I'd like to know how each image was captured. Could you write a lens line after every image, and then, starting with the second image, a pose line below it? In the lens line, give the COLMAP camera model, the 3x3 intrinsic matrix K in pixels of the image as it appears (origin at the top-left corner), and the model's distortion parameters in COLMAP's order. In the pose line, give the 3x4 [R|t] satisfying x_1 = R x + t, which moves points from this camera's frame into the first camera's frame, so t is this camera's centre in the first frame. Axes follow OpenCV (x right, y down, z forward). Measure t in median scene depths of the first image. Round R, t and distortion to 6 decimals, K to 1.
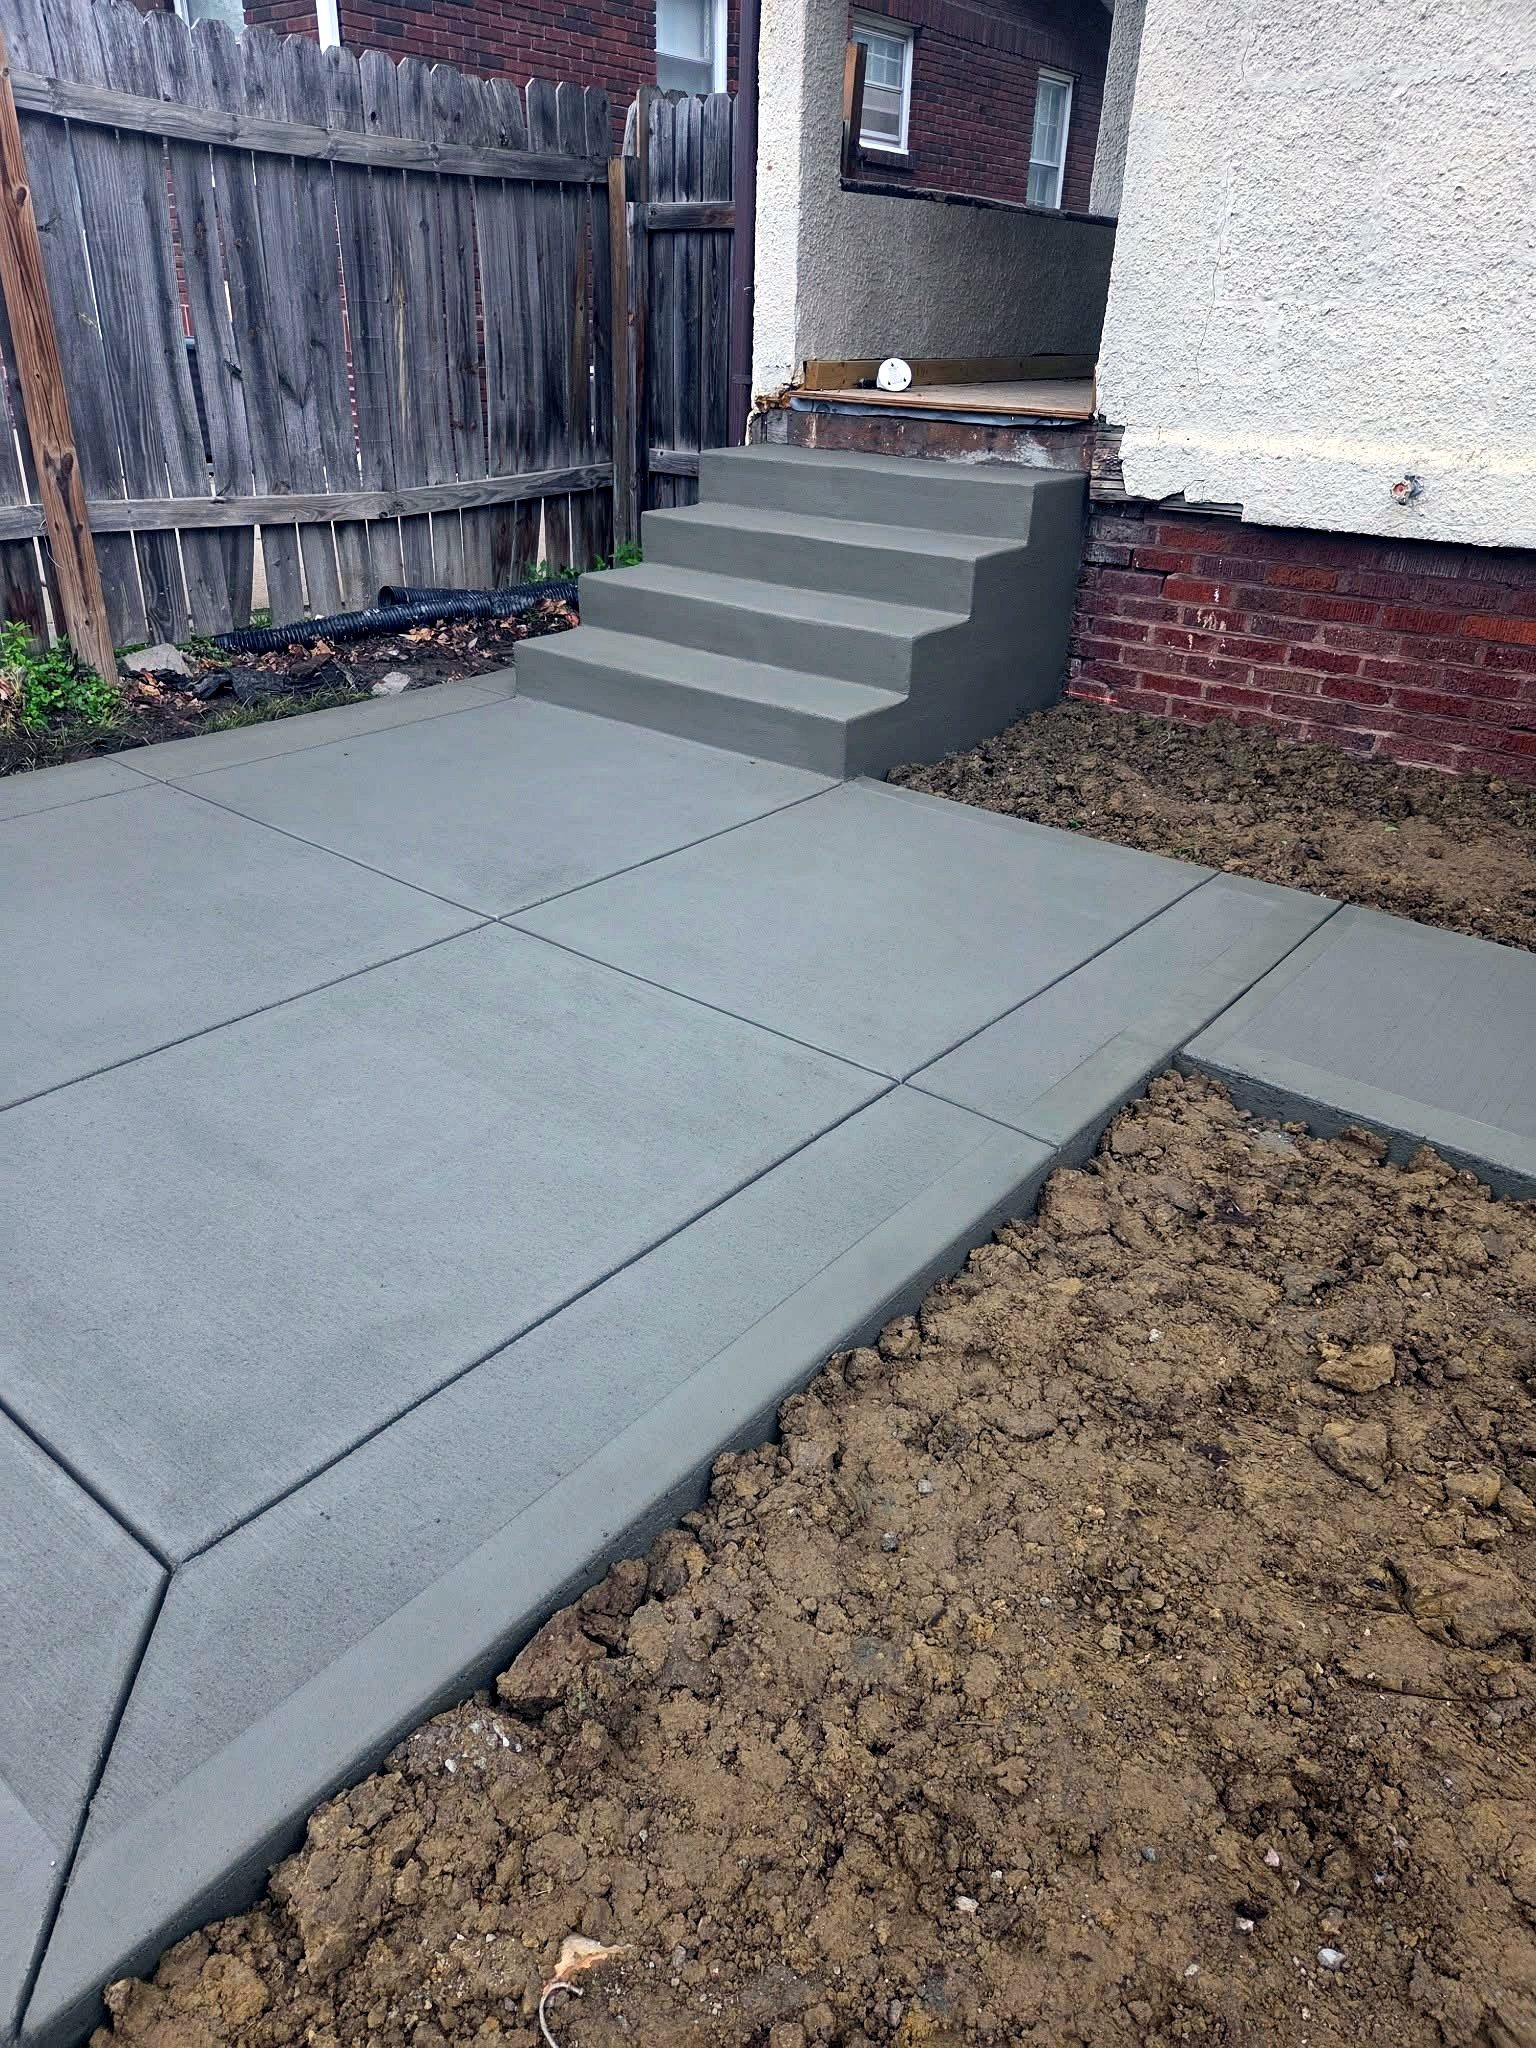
lens RADIAL K [[1391.7, 0, 764.1], [0, 1391.7, 1027.0], [0, 0, 1]] dist [-0.004587, -0.013983]
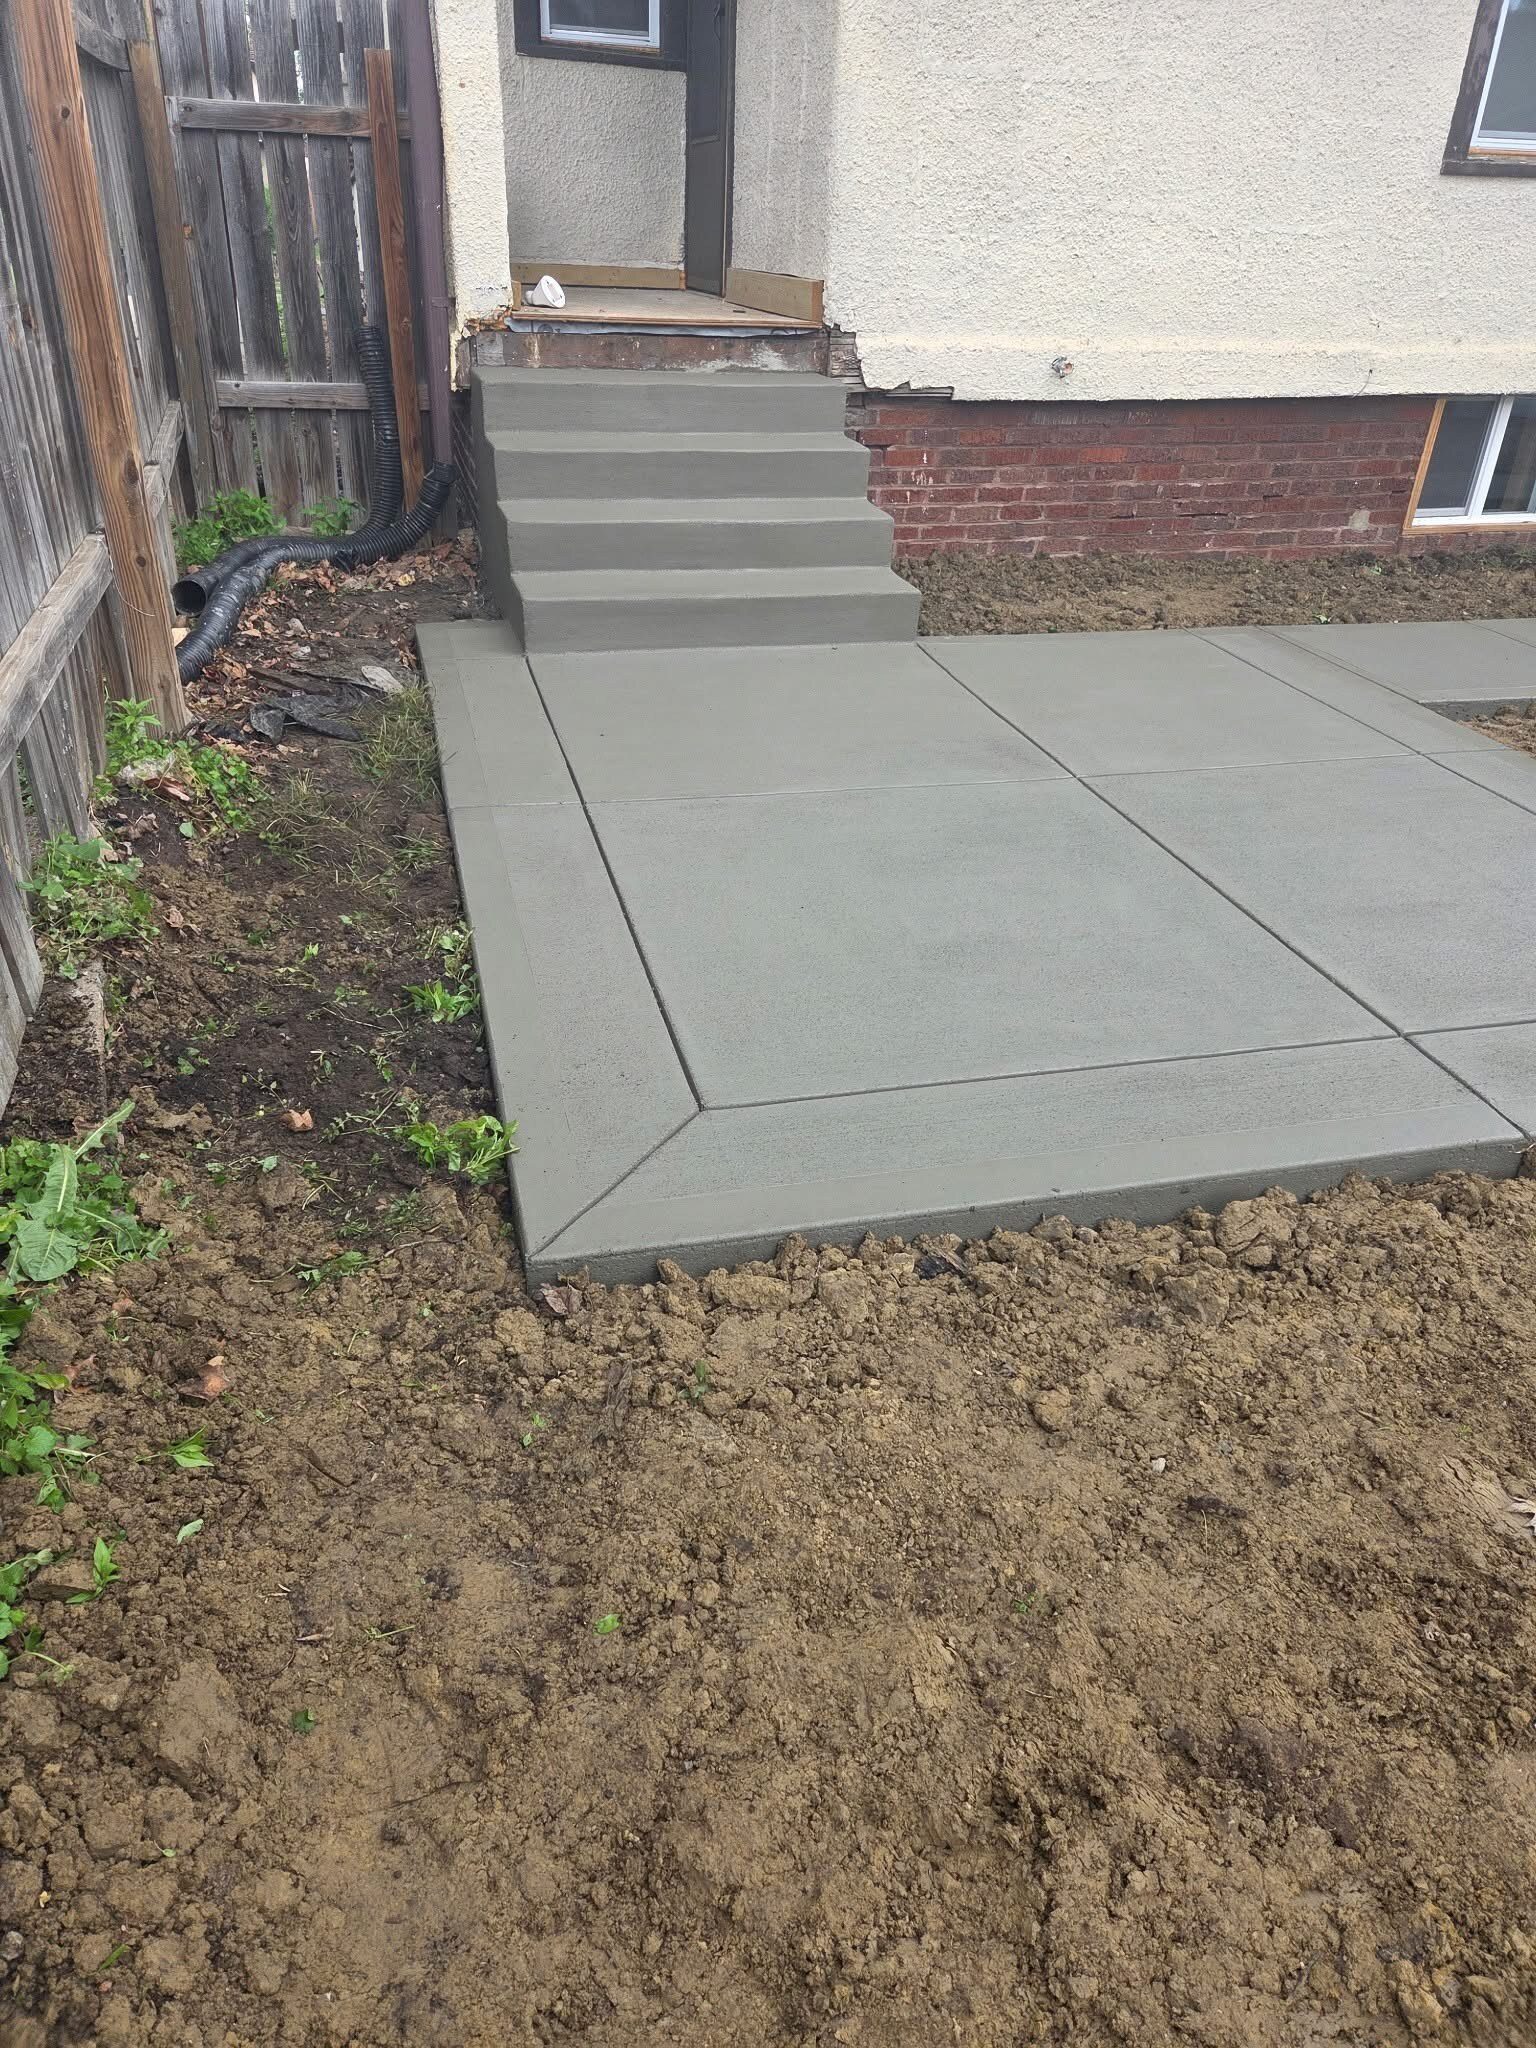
lens RADIAL K [[1391.7, 0, 774.4], [0, 1391.7, 1021.3], [0, 0, 1]] dist [-0.004587, -0.013983]
pose [[0.591953, -0.404461, 0.697139, -0.917525], [0.344139, 0.908993, 0.235158, -0.185413], [-0.728807, 0.100710, 0.677272, 0.261130]]
